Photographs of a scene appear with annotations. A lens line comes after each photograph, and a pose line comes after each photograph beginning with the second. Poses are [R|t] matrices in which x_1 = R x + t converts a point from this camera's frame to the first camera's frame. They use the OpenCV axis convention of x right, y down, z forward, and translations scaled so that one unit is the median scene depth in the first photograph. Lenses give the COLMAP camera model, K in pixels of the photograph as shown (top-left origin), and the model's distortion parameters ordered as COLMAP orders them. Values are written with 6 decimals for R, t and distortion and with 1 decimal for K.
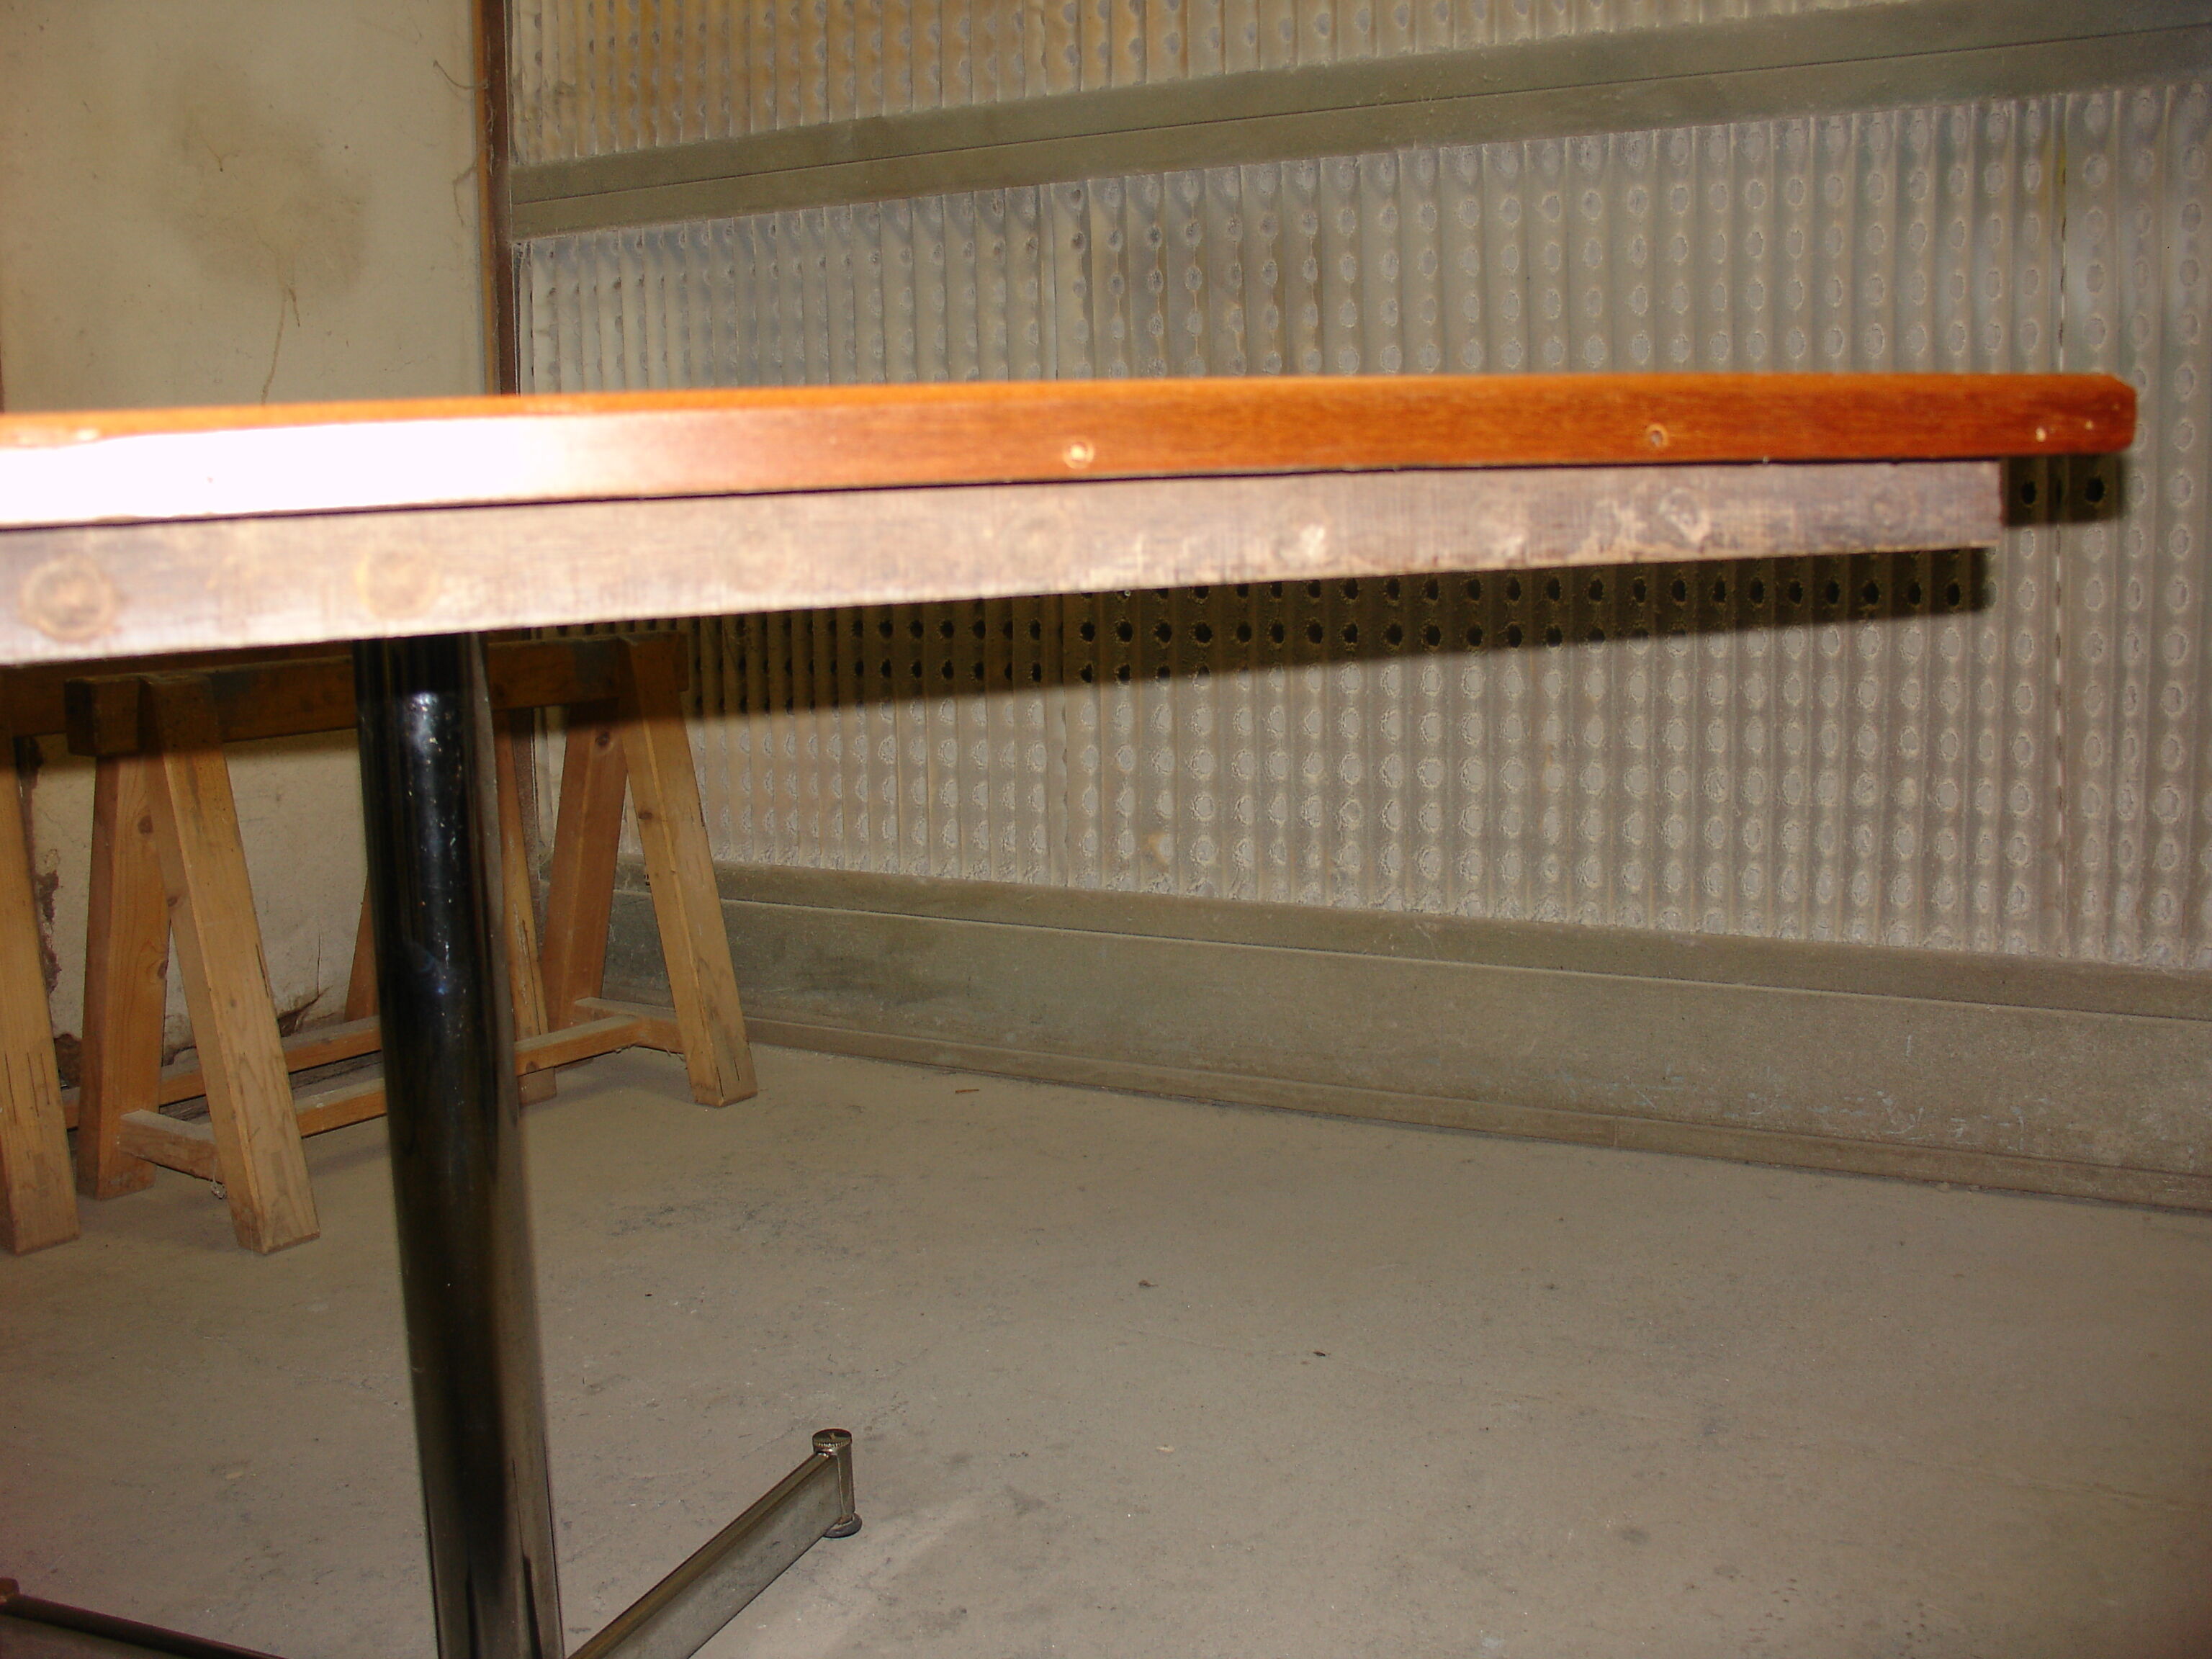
lens RADIAL K [[2206.7, 0, 1079.8], [0, 2206.7, 796.0], [0, 0, 1]] dist [-0.204487, 0.230012]
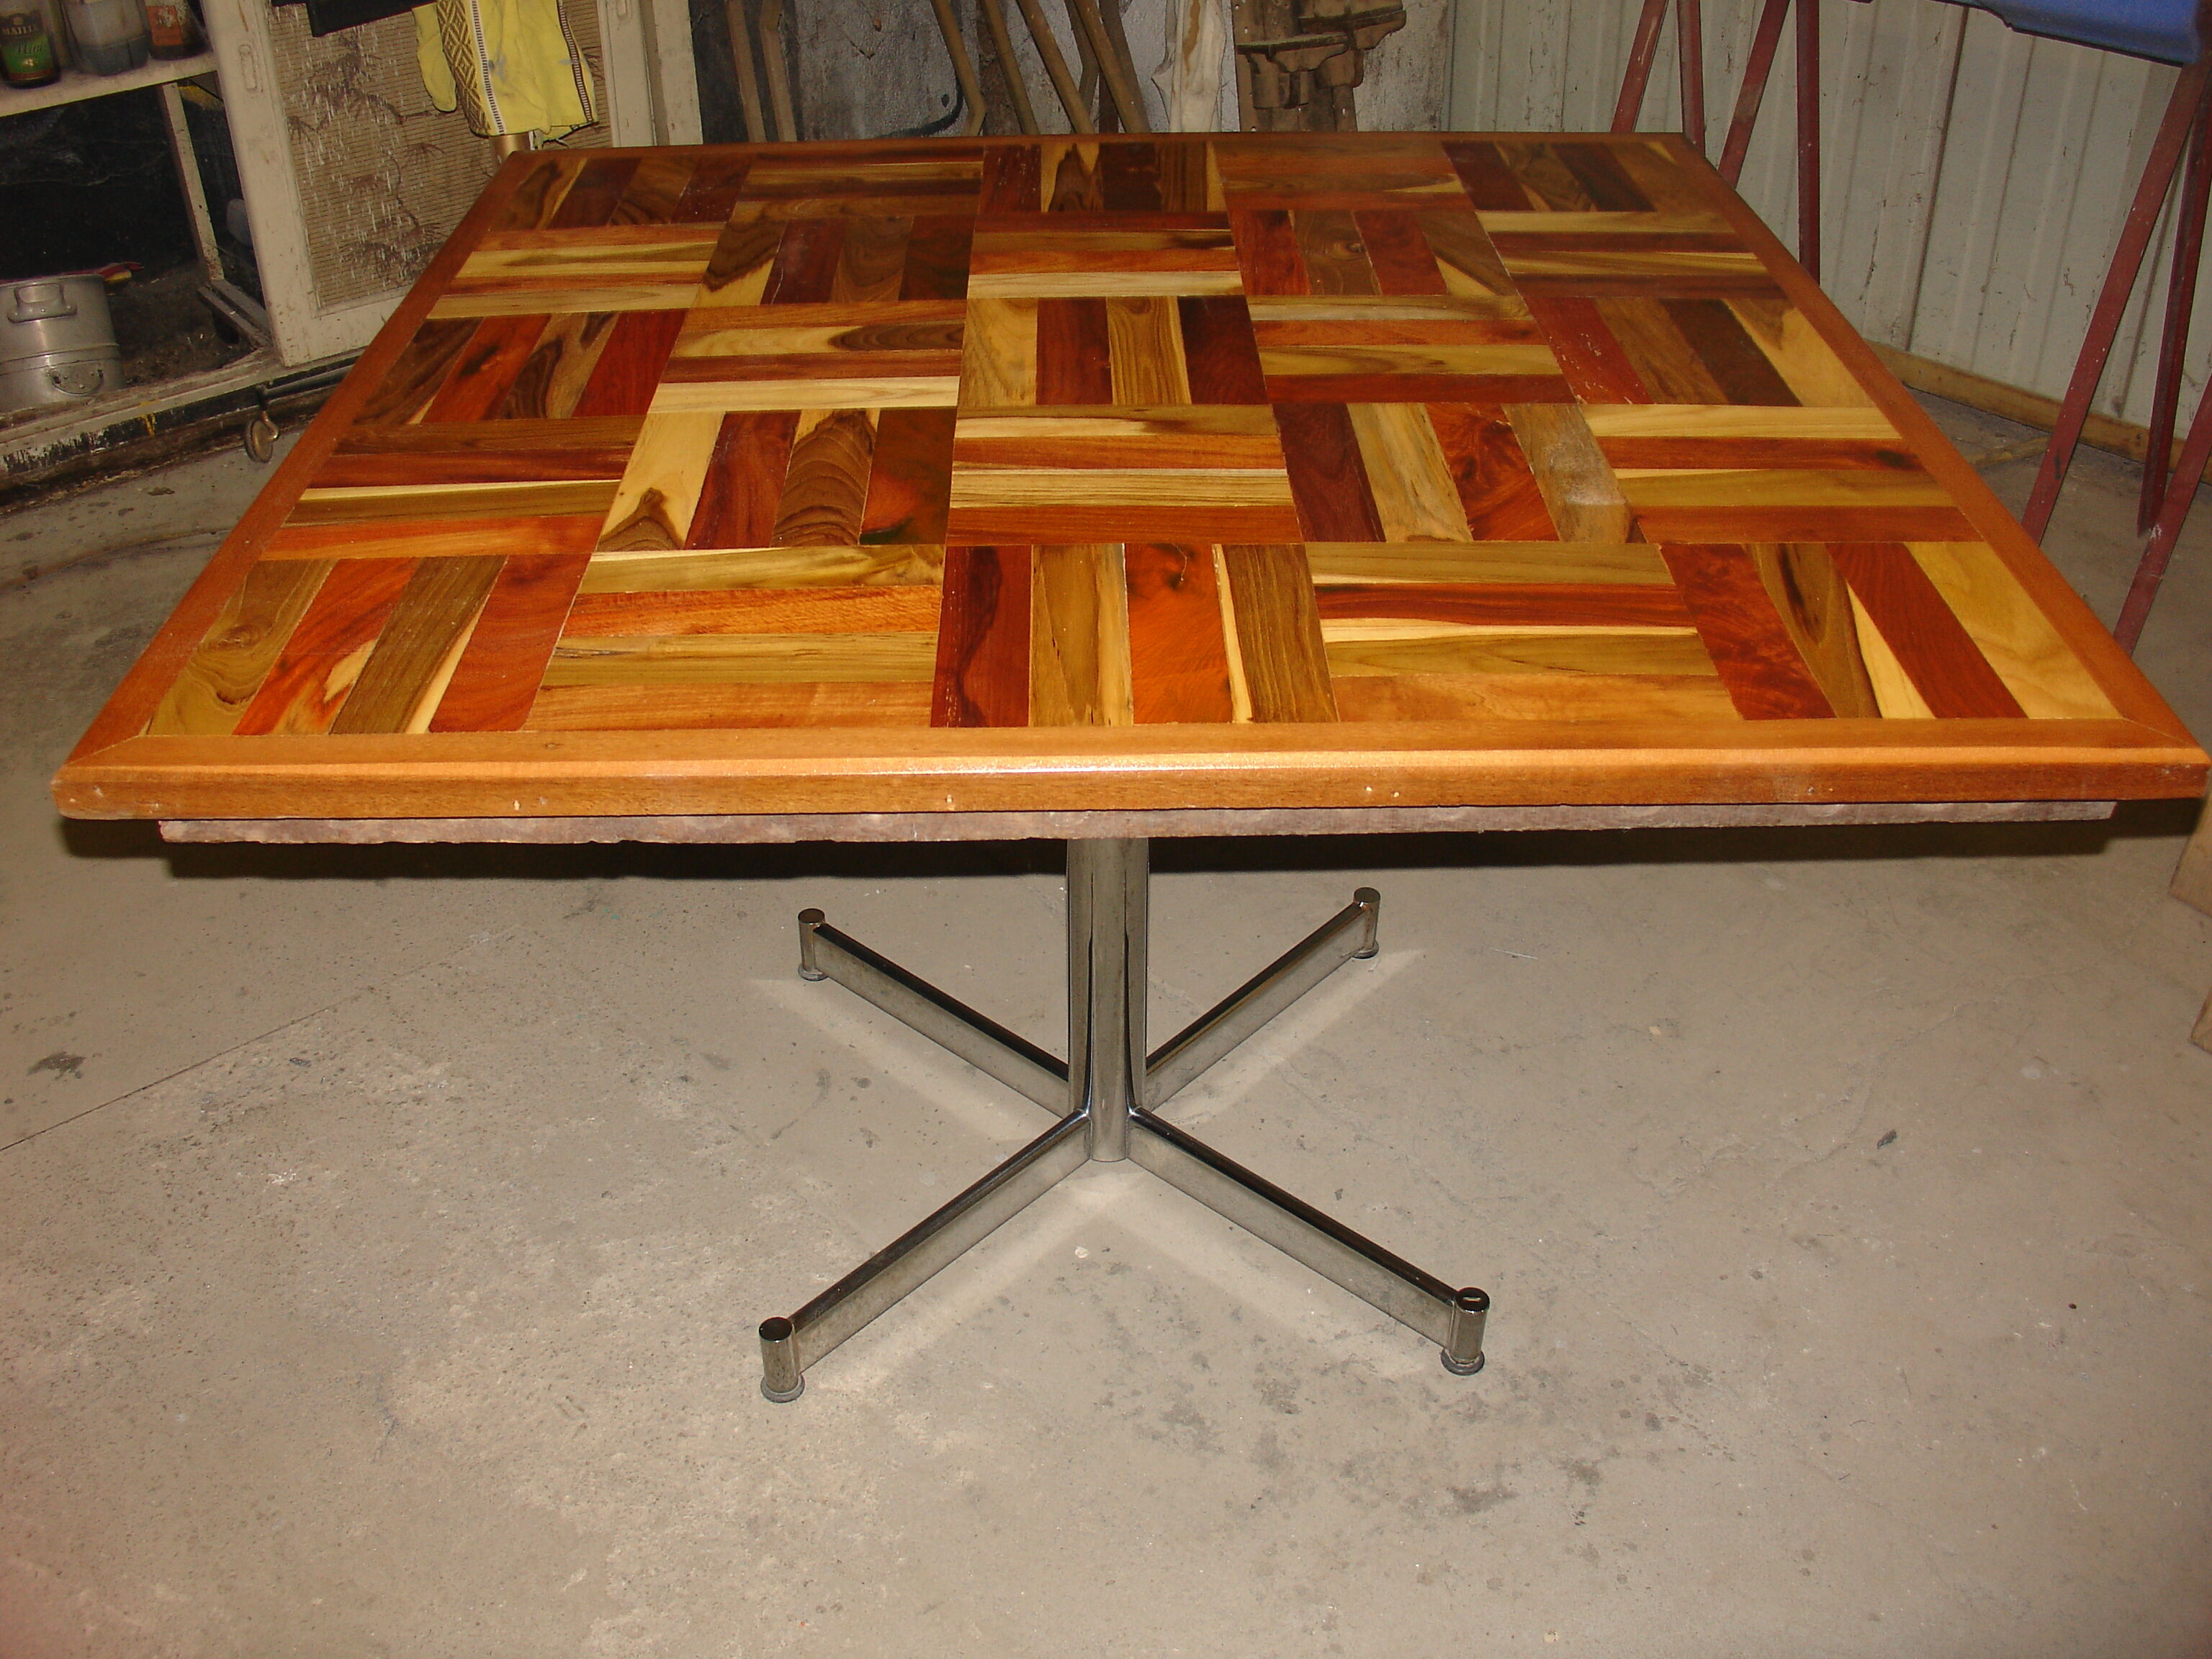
lens RADIAL K [[2206.7, 0, 1079.8], [0, 2206.7, 796.0], [0, 0, 1]] dist [-0.204487, 0.230012]
pose [[-0.354879, 0.533047, -0.768064, 0.443756], [-0.111559, 0.791522, 0.600872, -0.366084], [0.928233, 0.298921, -0.221428, 0.642179]]
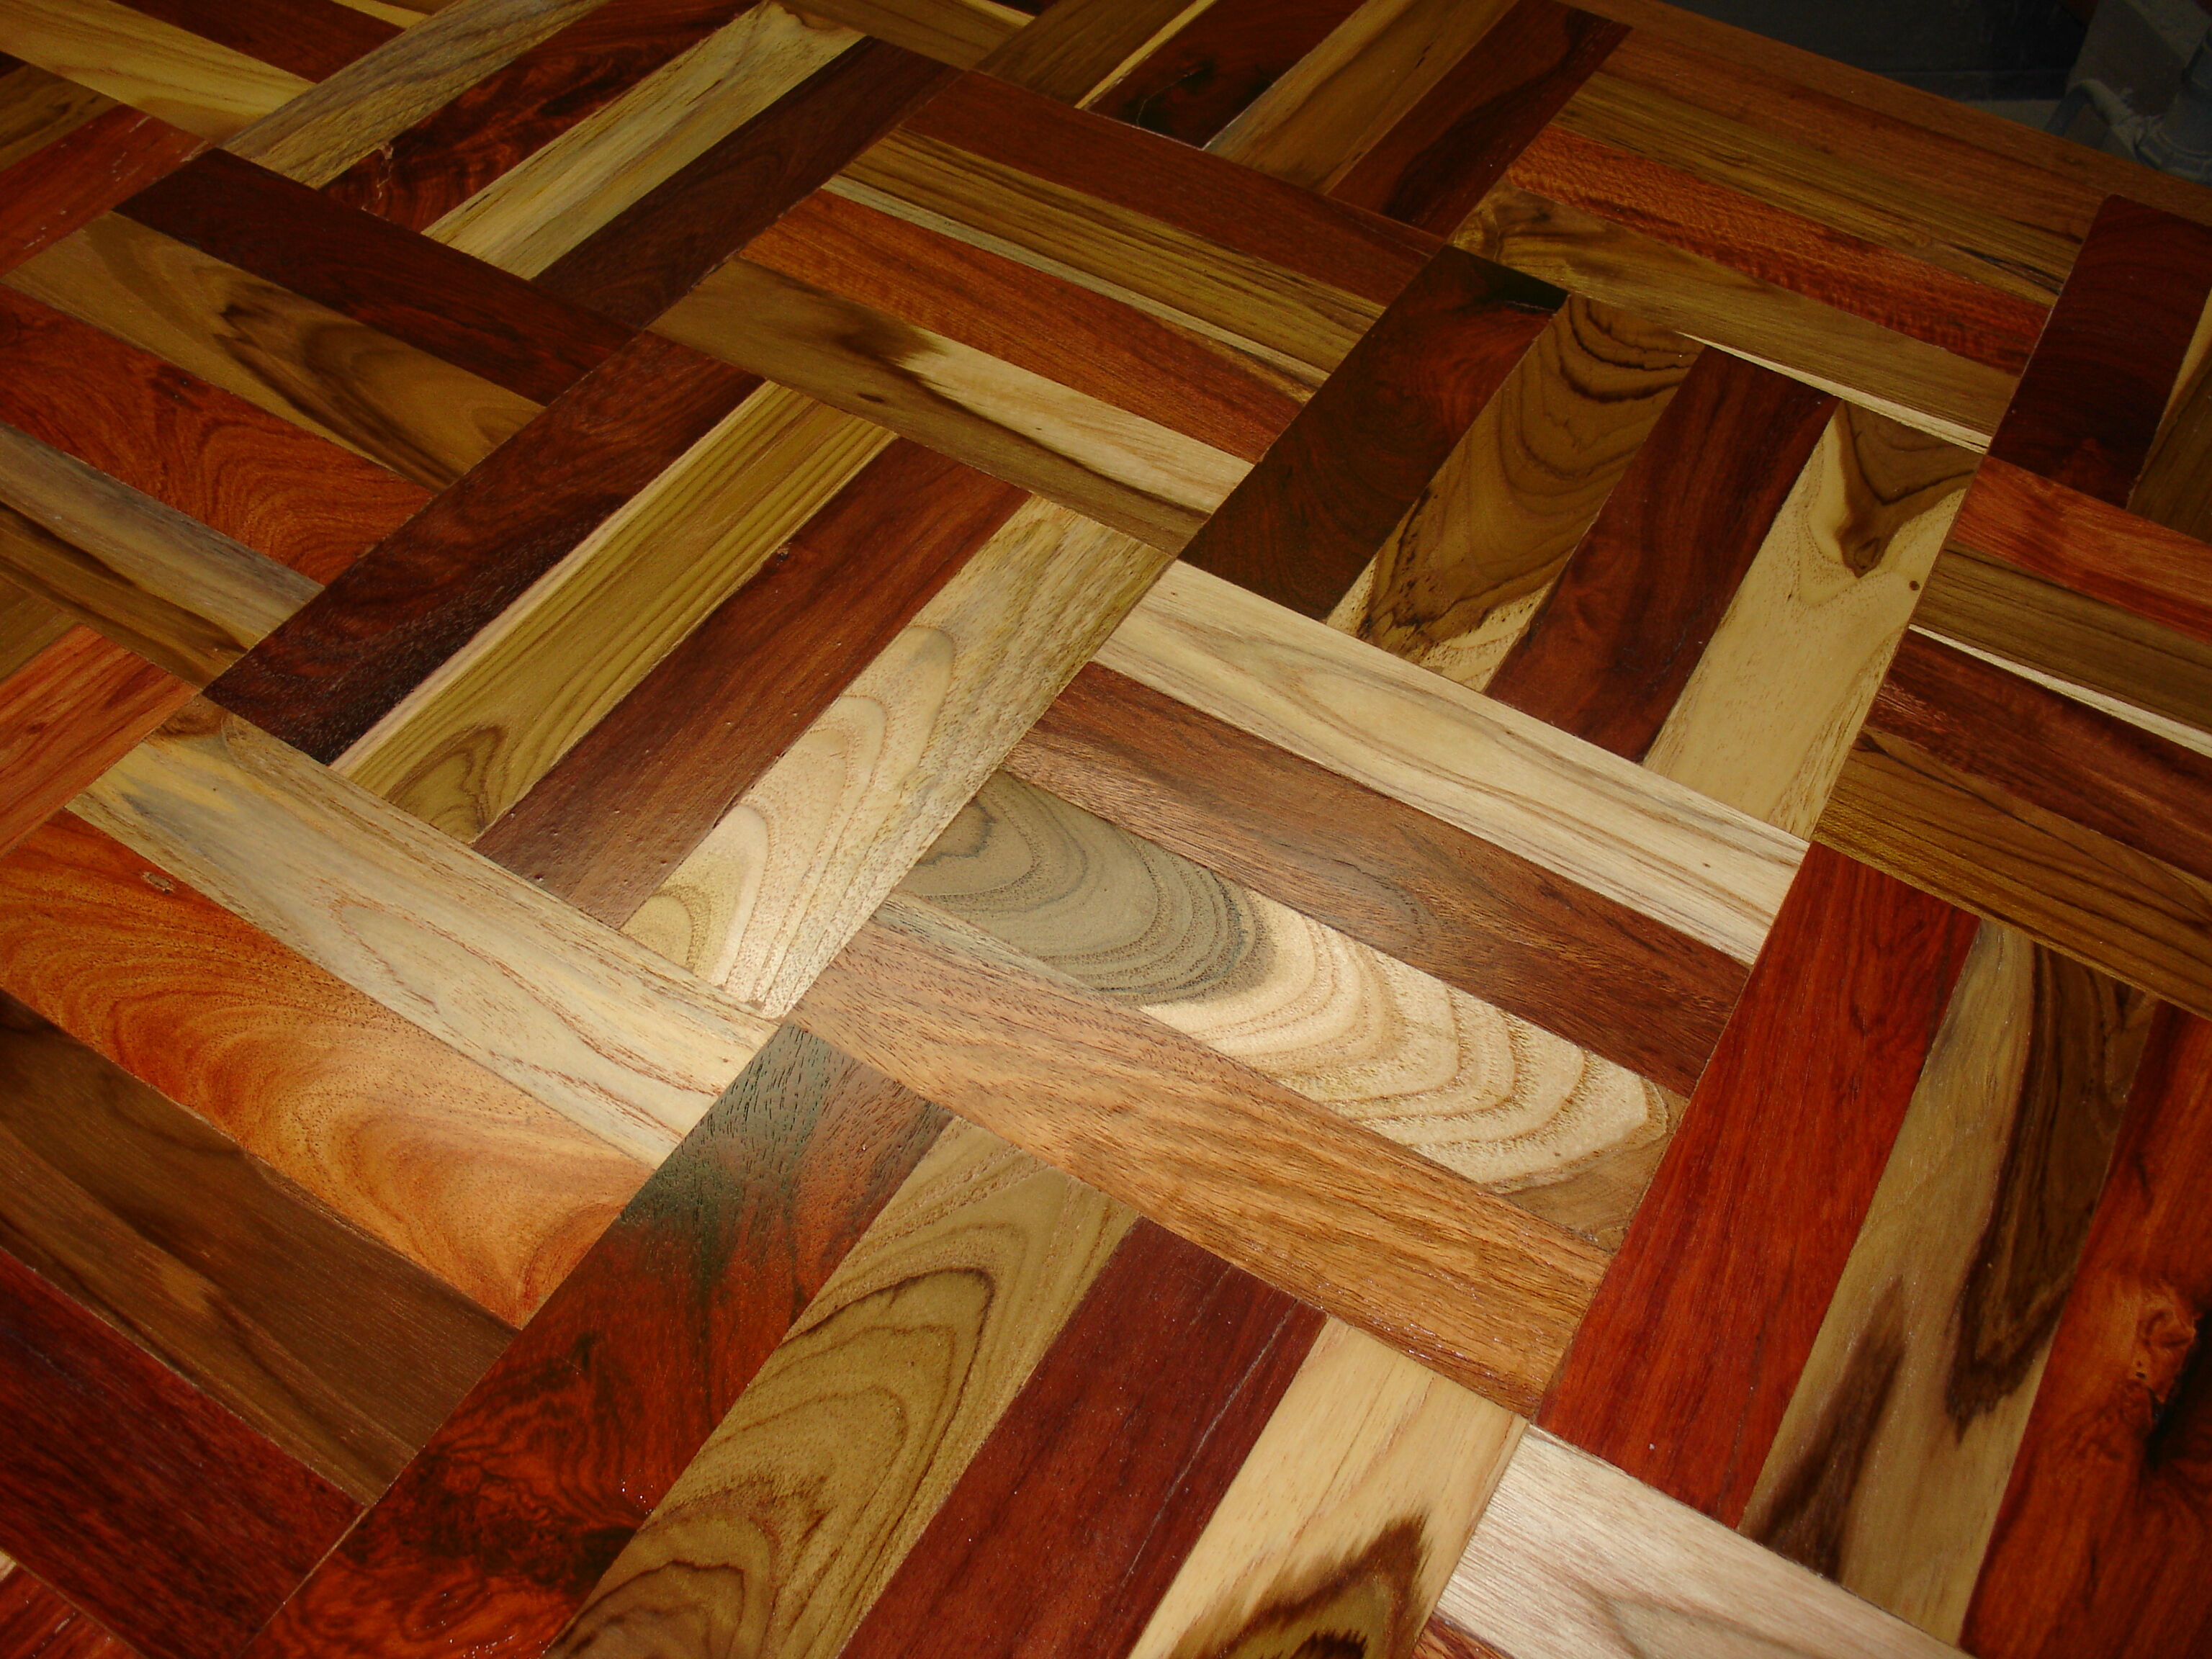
lens RADIAL K [[2206.7, 0, 1079.8], [0, 2206.7, 796.0], [0, 0, 1]] dist [-0.204487, 0.230012]
pose [[0.786588, -0.414492, 0.457685, -0.242390], [0.008241, 0.748198, 0.663425, -0.244043], [-0.617423, -0.518070, 0.591939, 0.255641]]
